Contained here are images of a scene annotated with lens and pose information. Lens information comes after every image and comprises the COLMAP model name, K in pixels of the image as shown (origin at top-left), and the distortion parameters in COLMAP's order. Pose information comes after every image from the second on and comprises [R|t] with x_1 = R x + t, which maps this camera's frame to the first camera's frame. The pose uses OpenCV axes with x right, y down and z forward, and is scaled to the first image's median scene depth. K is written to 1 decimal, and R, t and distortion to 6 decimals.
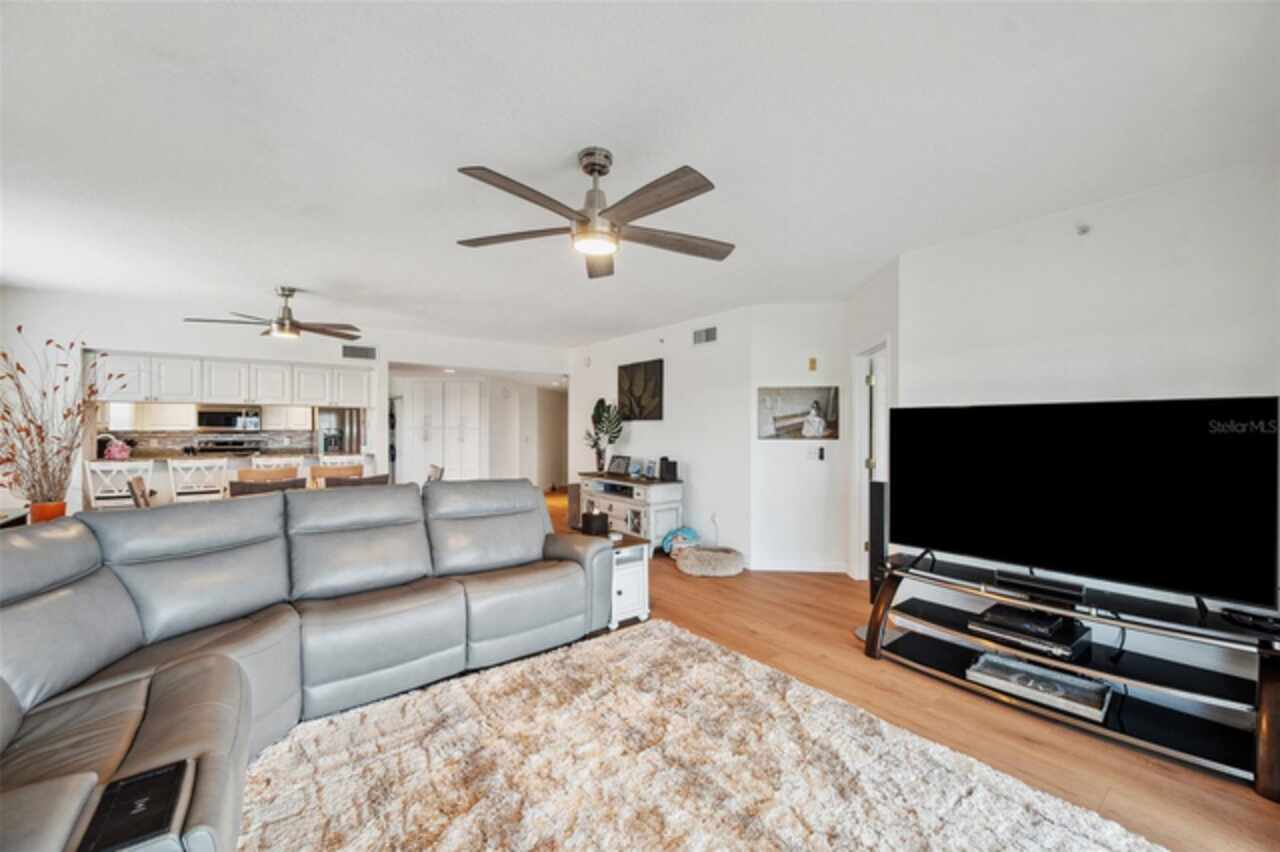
lens RADIAL K [[508.6, 0, 642.6], [0, 508.6, 428.9], [0, 0, 1]] dist [-0.000718, 0.000038]
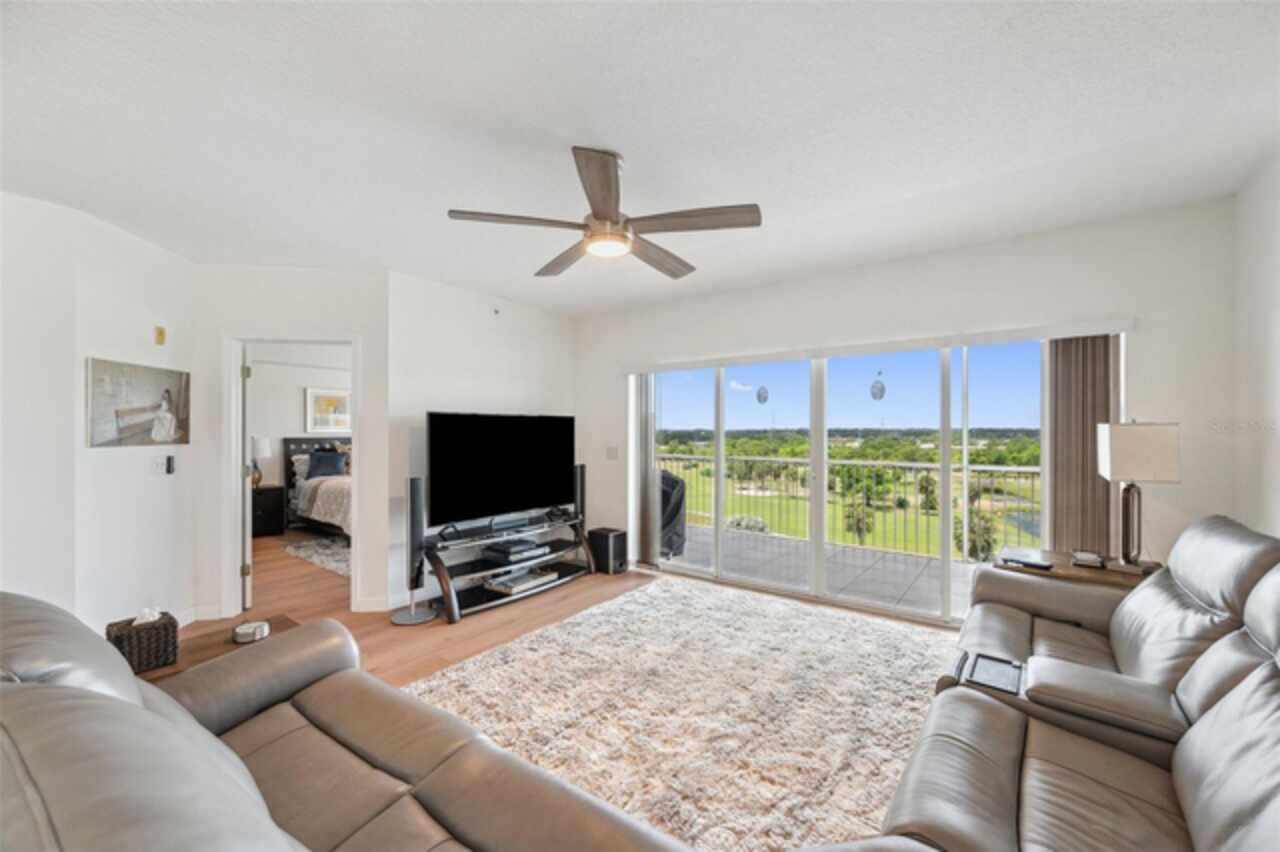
lens RADIAL K [[508.6, 0, 642.6], [0, 508.6, 428.9], [0, 0, 1]] dist [-0.000718, 0.000038]
pose [[-0.267644, 0.002675, 0.963514, -0.504736], [0.001334, 0.999996, -0.002405, 0.001380], [-0.963517, 0.000642, -0.267647, 0.558580]]
